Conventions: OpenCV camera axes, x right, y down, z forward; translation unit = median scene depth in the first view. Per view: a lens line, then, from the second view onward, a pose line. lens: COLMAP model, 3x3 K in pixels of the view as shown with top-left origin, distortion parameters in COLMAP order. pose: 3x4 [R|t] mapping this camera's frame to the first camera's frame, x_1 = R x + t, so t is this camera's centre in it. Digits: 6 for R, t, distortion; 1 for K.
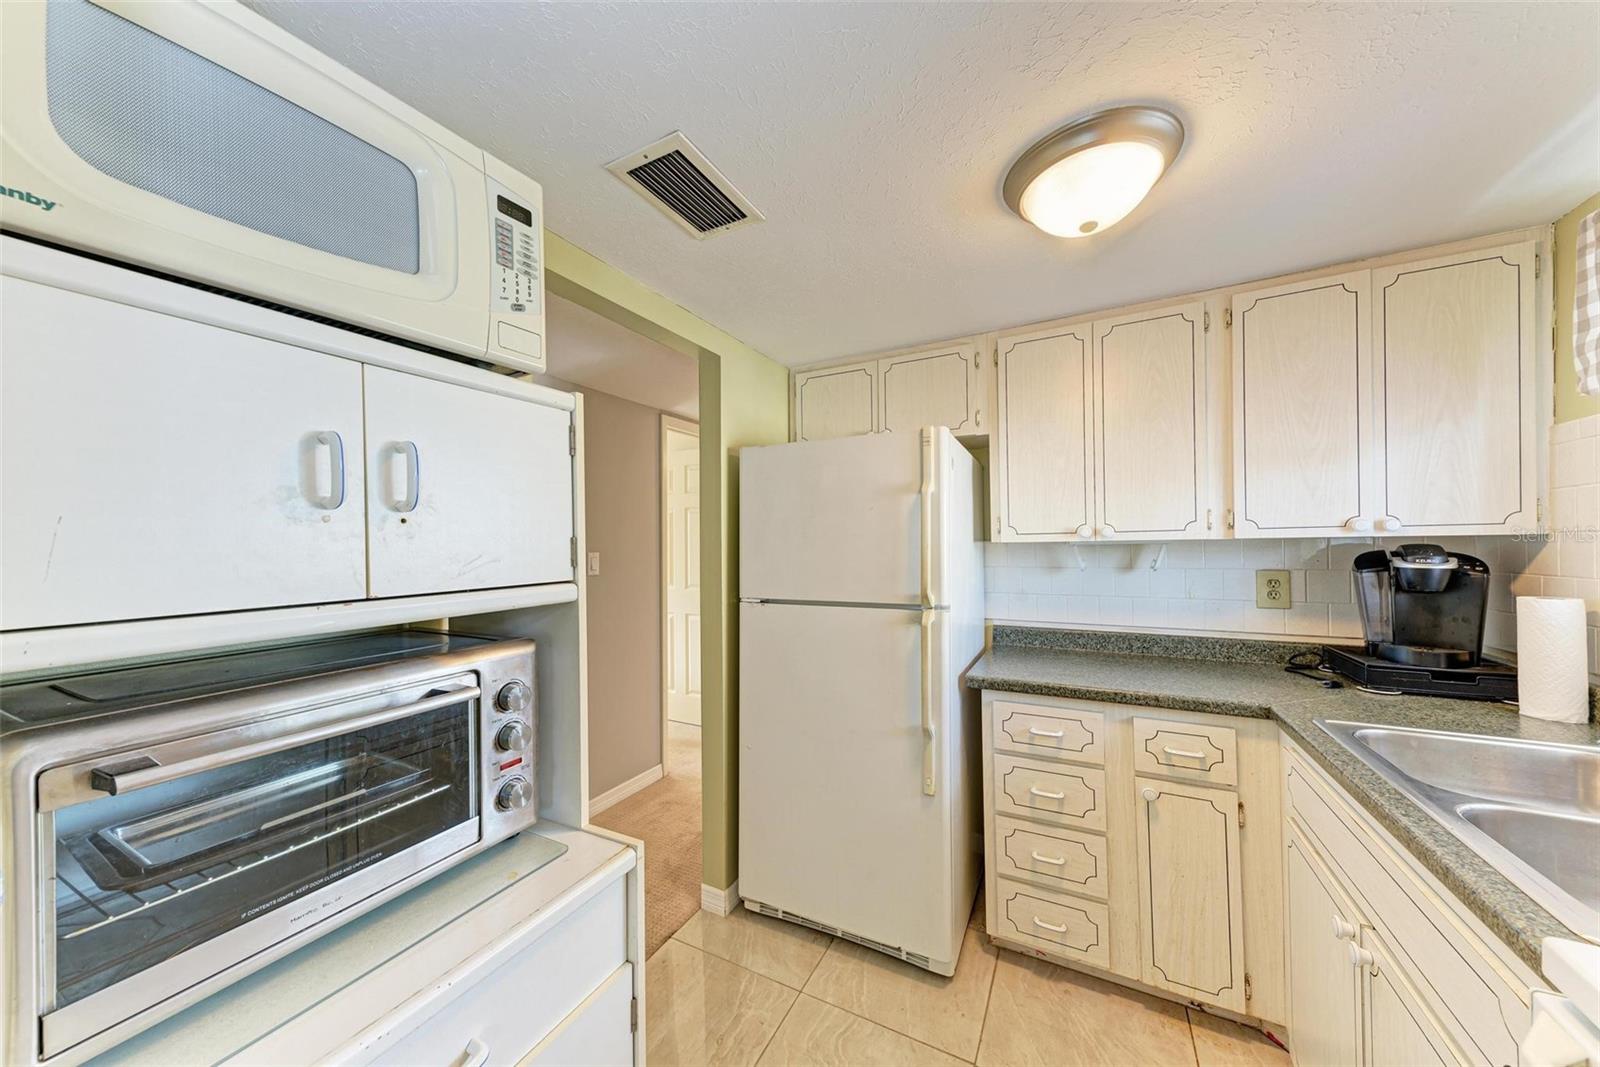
lens RADIAL K [[544.8, 0, 806.6], [0, 544.8, 543.2], [0, 0, 1]] dist [0.020261, -0.004654]
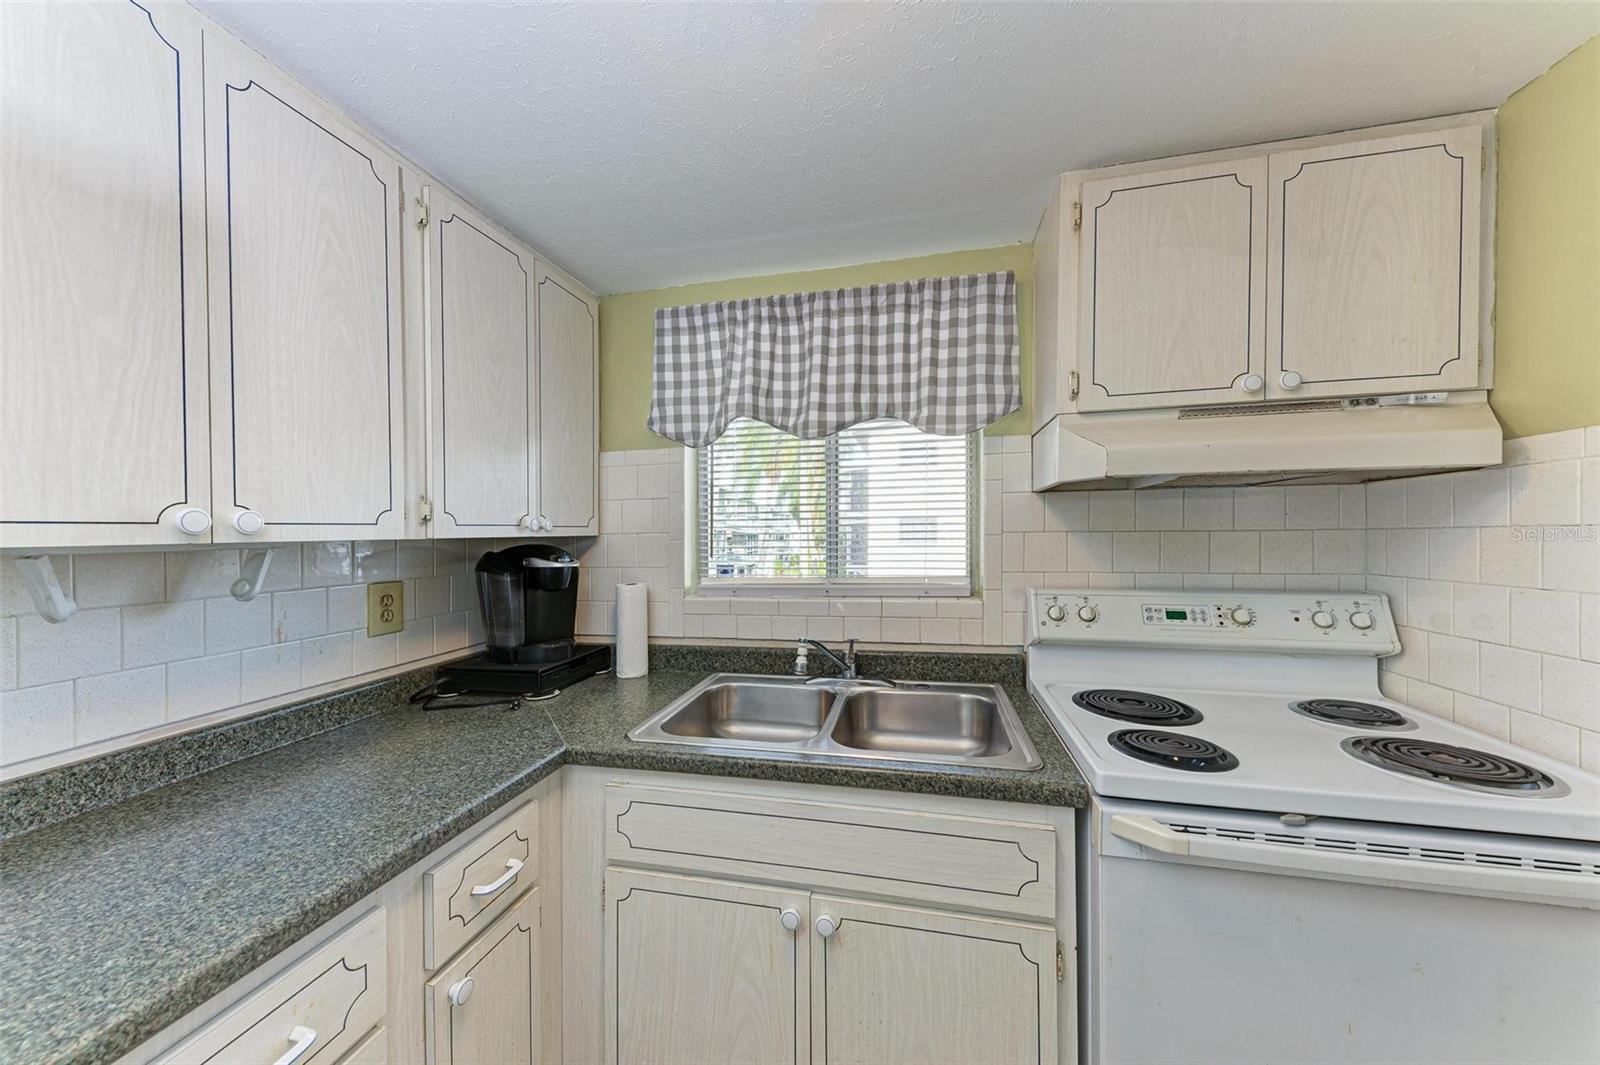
lens RADIAL K [[546.9, 0, 802.5], [0, 546.9, 537.8], [0, 0, 1]] dist [0.012528, 0.000000]
pose [[-0.254772, 0.007685, 0.966971, -0.013017], [0.015052, 0.999879, -0.003981, 0.000637], [-0.966884, 0.013541, -0.254857, 0.742177]]
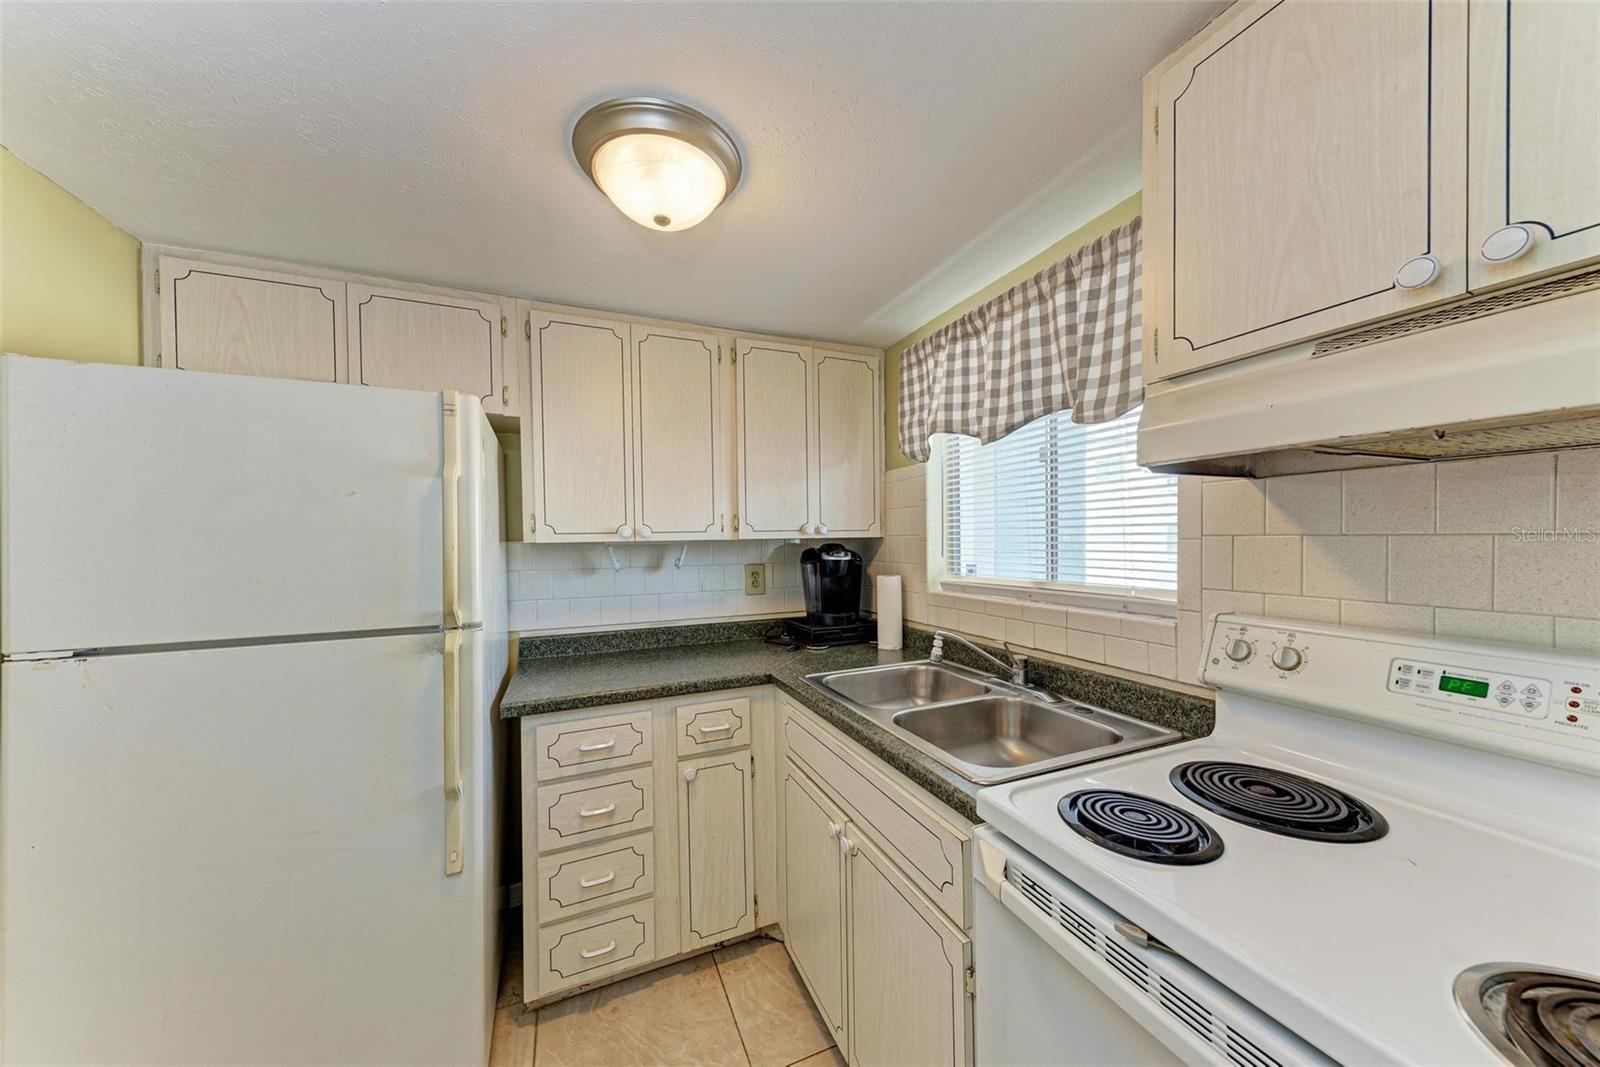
lens RADIAL K [[544.8, 0, 806.6], [0, 544.8, 543.2], [0, 0, 1]] dist [0.020261, -0.004654]
pose [[0.632332, -0.002030, 0.774695, -0.059999], [0.003317, 0.999994, -0.000087, 0.000904], [-0.774690, 0.002625, 0.632335, 0.128589]]
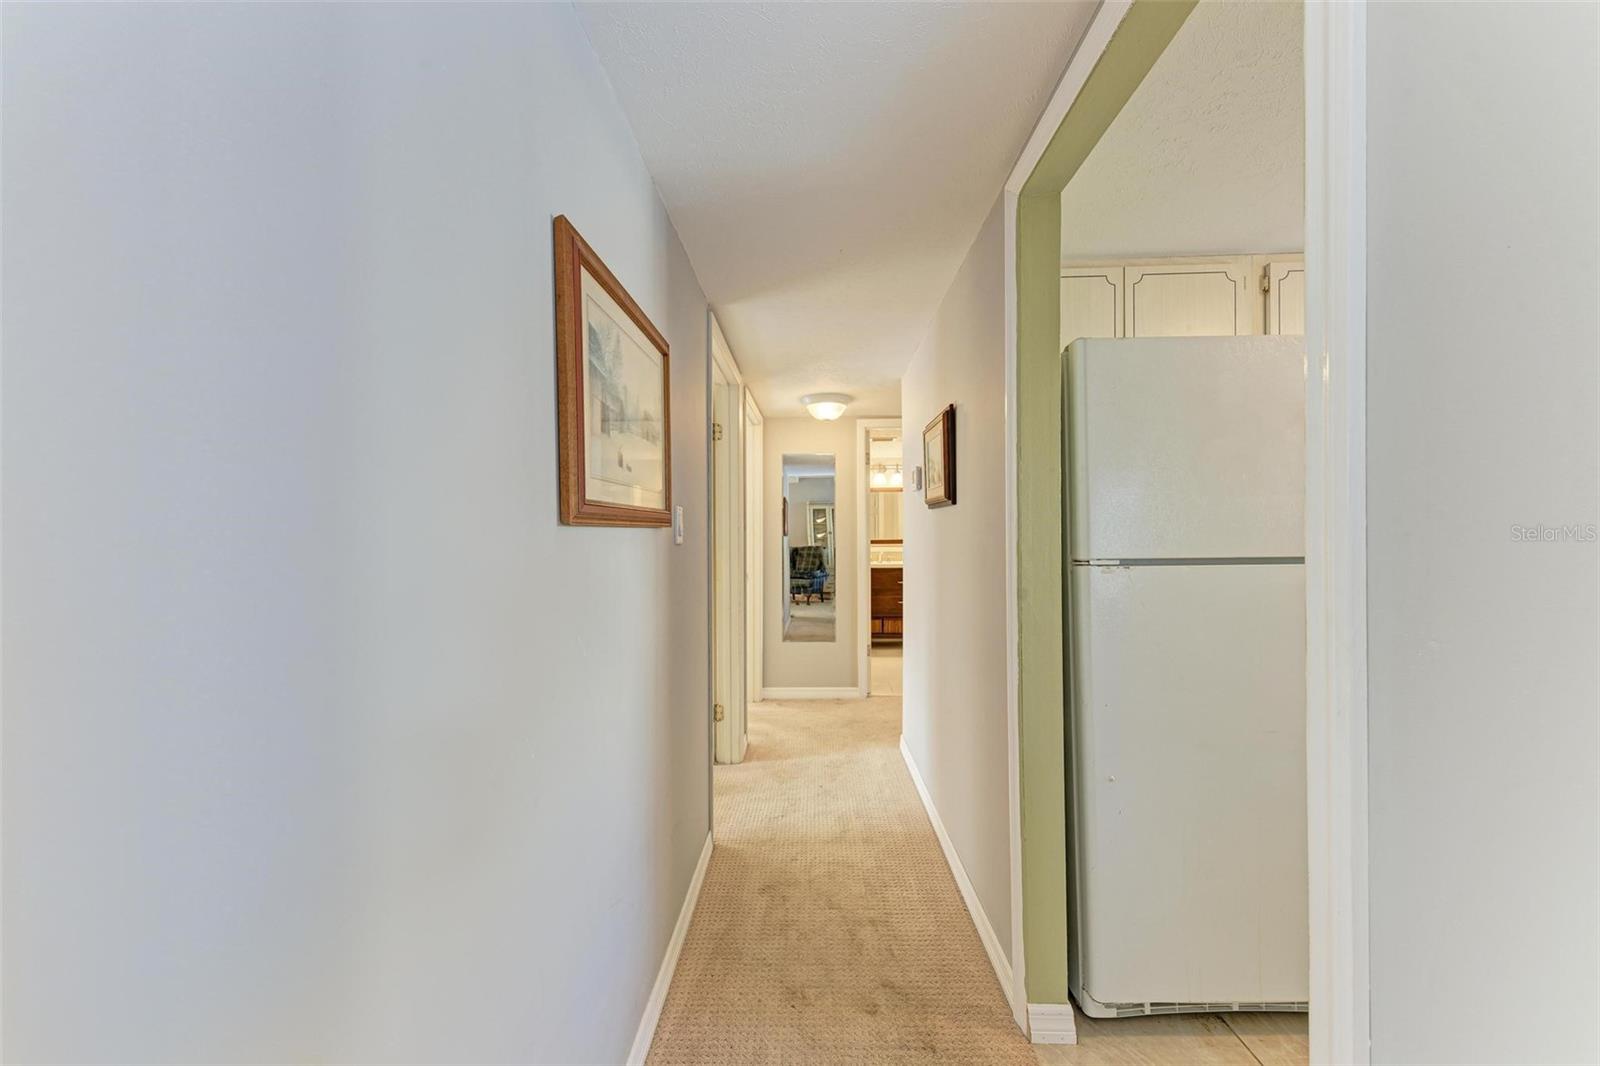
lens RADIAL K [[544.8, 0, 806.6], [0, 544.8, 542.7], [0, 0, 1]] dist [0.020261, -0.004654]
pose [[0.895421, -0.000610, 0.445219, -0.852840], [0.000927, 0.999999, -0.000494, 0.092186], [-0.445219, 0.000855, 0.895422, 0.639419]]
